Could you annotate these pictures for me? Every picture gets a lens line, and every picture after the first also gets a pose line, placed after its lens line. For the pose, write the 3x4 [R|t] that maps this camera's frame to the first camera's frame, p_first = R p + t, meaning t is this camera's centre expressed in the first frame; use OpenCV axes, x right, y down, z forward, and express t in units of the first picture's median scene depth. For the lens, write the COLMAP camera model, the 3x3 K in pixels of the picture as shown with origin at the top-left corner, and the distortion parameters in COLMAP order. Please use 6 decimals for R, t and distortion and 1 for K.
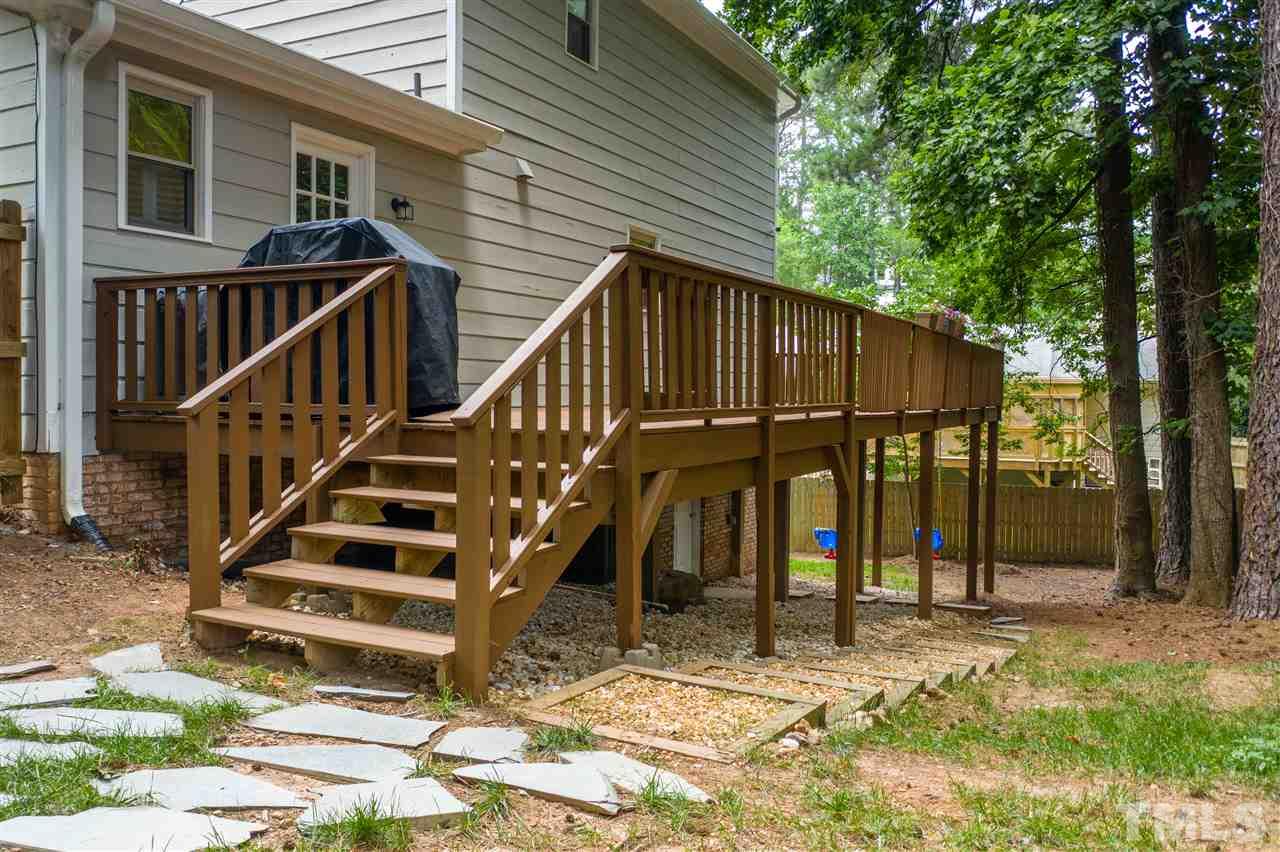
lens RADIAL K [[998.8, 0, 640.0], [0, 998.8, 426.0], [0, 0, 1]] dist [-0.005859, 0.000552]
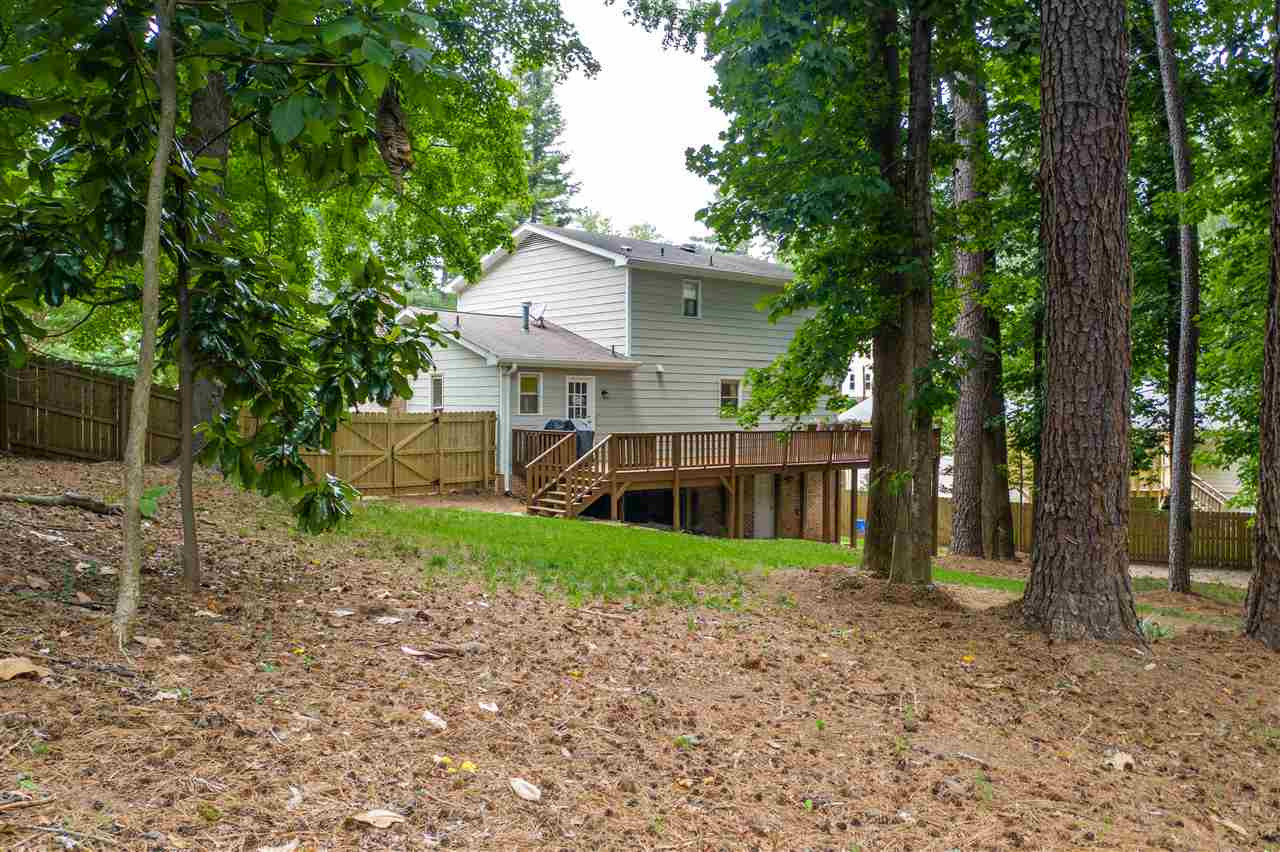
lens RADIAL K [[998.8, 0, 640.0], [0, 998.8, 426.0], [0, 0, 1]] dist [-0.005859, 0.000552]
pose [[0.926725, -0.004425, -0.375714, 1.339548], [-0.005307, 0.999677, -0.024864, -0.069086], [0.375703, 0.025036, 0.926402, -2.352237]]
